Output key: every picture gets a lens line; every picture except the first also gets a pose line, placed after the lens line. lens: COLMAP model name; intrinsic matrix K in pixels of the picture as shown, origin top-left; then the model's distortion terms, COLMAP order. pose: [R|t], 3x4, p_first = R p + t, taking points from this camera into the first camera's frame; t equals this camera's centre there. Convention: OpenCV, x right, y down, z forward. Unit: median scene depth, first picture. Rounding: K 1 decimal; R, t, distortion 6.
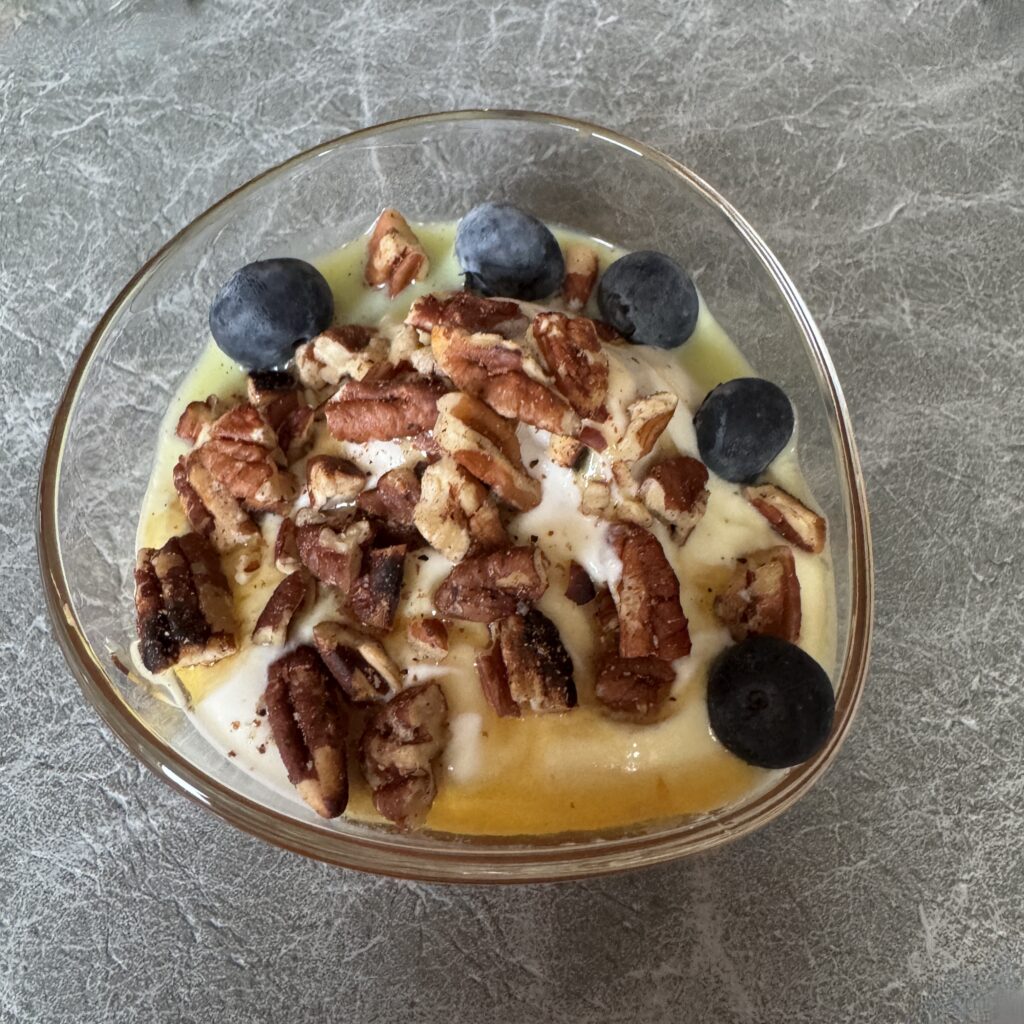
lens RADIAL K [[977.8, 0, 509.1], [0, 977.8, 400.3], [0, 0, 1]] dist [-0.006670, -0.015515]
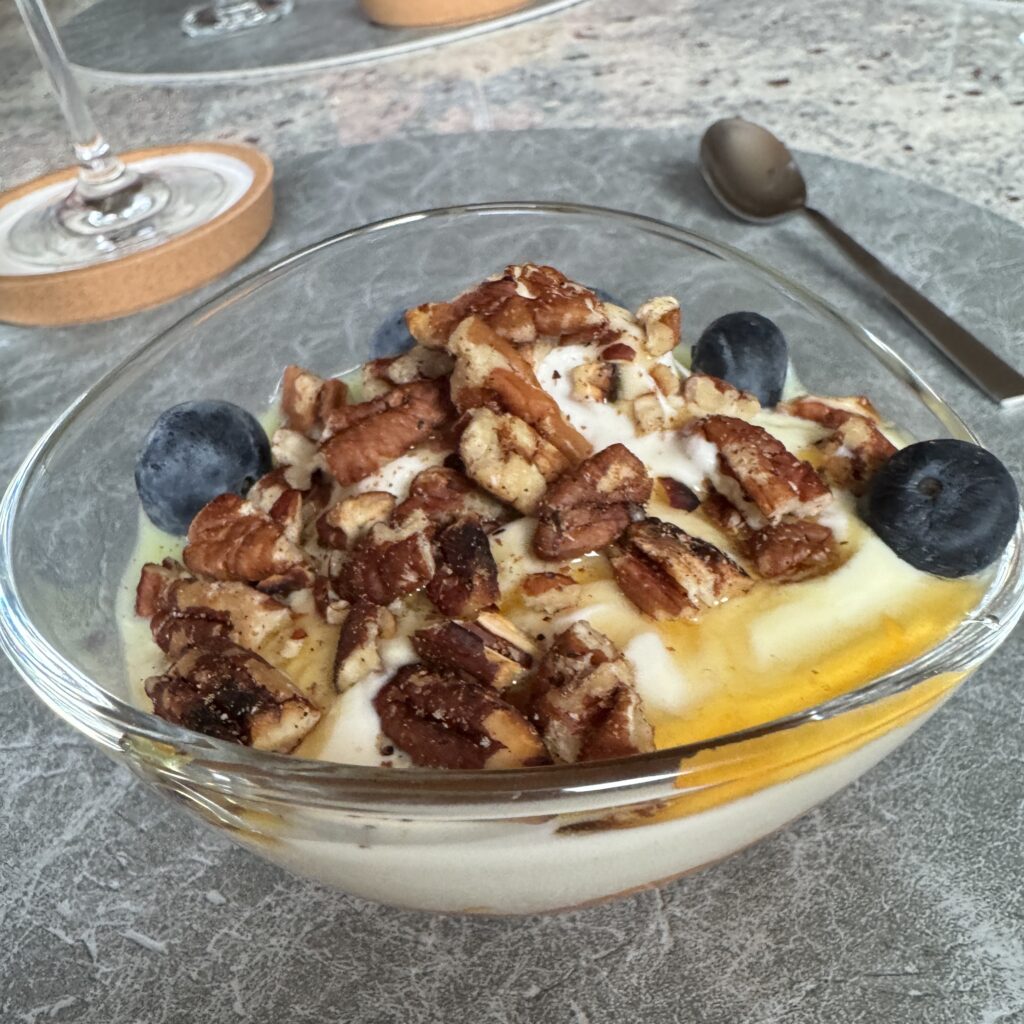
lens RADIAL K [[983.5, 0, 509.0], [0, 983.5, 574.0], [0, 0, 1]] dist [-0.010689, -0.011710]
pose [[0.907756, -0.337734, 0.248828, -0.301759], [0.406778, 0.853625, -0.325355, 0.470089], [-0.102522, 0.396560, 0.912266, 0.261785]]
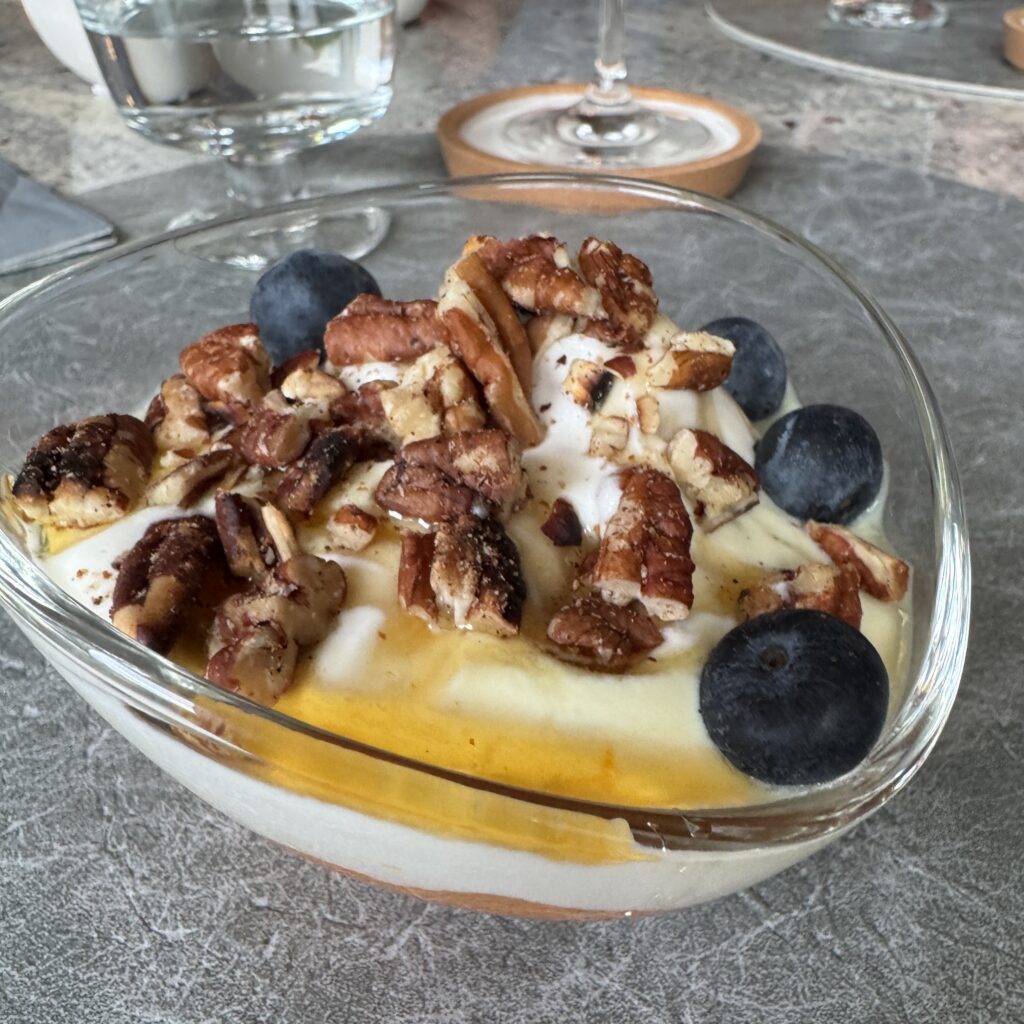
lens RADIAL K [[983.5, 0, 509.0], [0, 983.5, 574.0], [0, 0, 1]] dist [-0.010689, -0.011710]
pose [[0.964686, 0.201104, -0.170113, 0.170361], [-0.250367, 0.900726, -0.354978, 0.508682], [0.081837, 0.385033, 0.919267, 0.311589]]
